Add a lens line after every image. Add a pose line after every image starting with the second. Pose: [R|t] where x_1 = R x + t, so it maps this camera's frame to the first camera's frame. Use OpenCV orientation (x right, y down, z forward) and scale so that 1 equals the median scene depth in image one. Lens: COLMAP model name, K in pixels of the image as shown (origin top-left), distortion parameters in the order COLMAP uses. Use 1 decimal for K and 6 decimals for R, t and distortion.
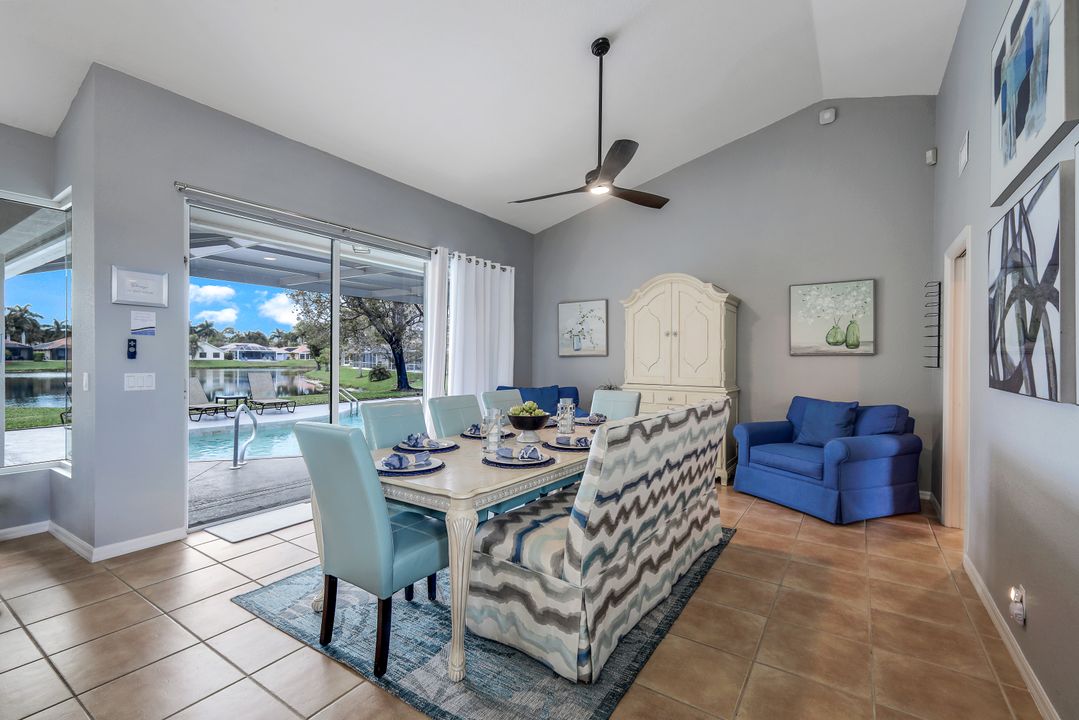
lens RADIAL K [[475.5, 0, 548.4], [0, 475.5, 361.6], [0, 0, 1]] dist [0.010354, -0.001048]
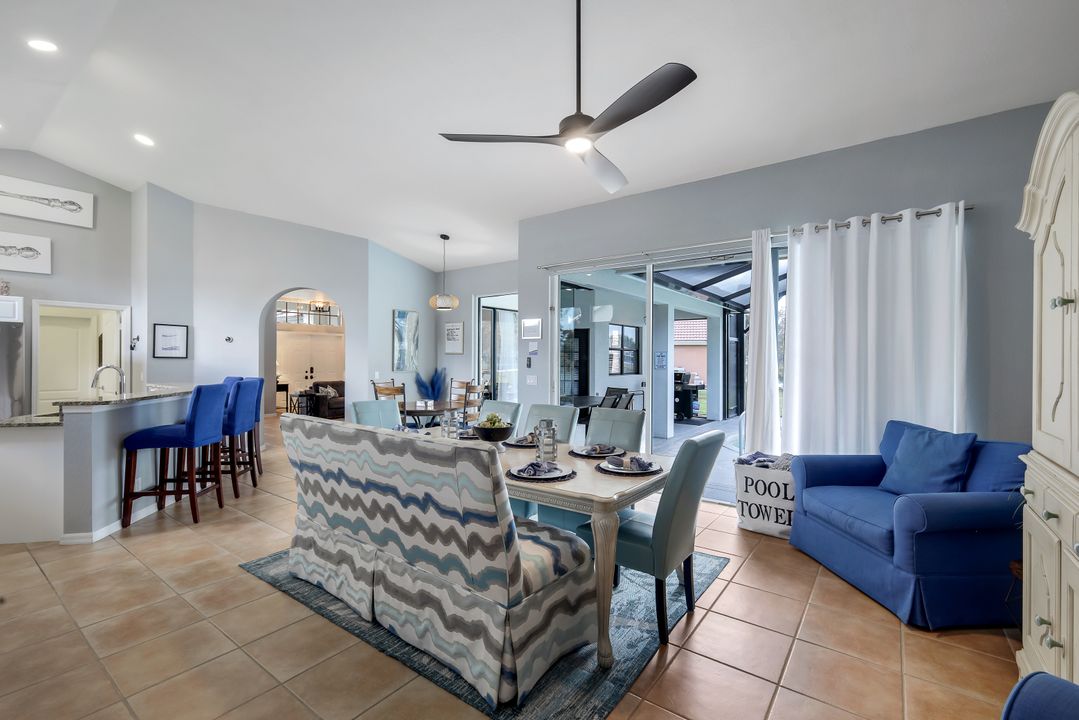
lens RADIAL K [[475.5, 0, 539.5], [0, 475.5, 357.1], [0, 0, 1]] dist [0.010354, -0.001048]
pose [[-0.067332, -0.009000, -0.997690, 0.555552], [-0.010157, 0.999914, -0.008334, -0.018478], [0.997679, 0.009573, -0.067417, 0.653423]]
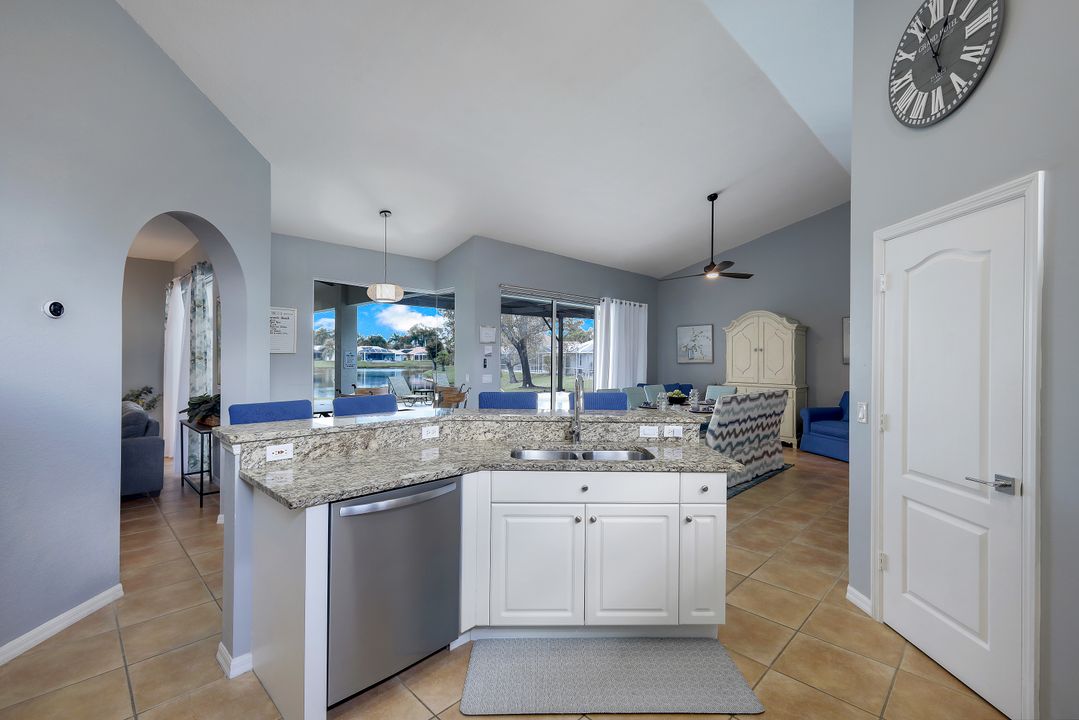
lens RADIAL K [[475.5, 0, 548.0], [0, 475.5, 357.0], [0, 0, 1]] dist [0.010354, -0.001048]
pose [[0.981889, -0.002687, -0.189439, -0.106086], [0.000782, 0.999948, -0.010132, -0.018910], [0.189456, 0.009800, 0.981840, -0.580769]]
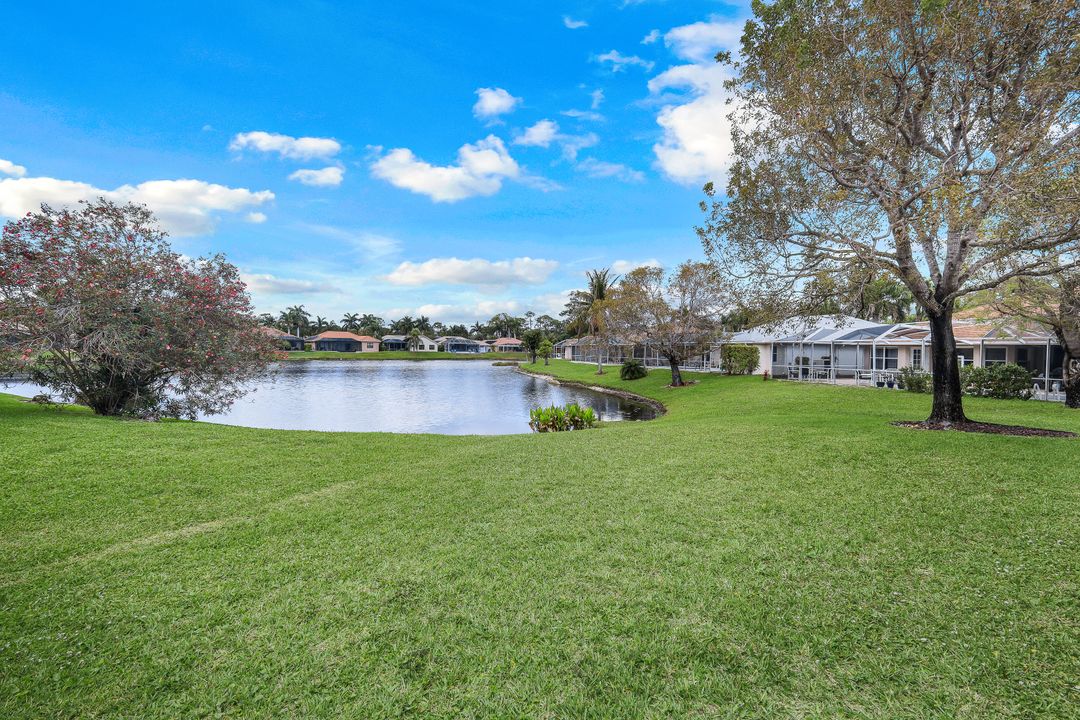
lens RADIAL K [[478.9, 0, 519.3], [0, 478.9, 356.0], [0, 0, 1]] dist [0.000070, -0.000773]
pose [[0.922230, 0.011247, -0.386477, -1.800314], [-0.010893, 0.999936, 0.003107, 0.000934], [0.386487, 0.001344, 0.922294, 1.651663]]
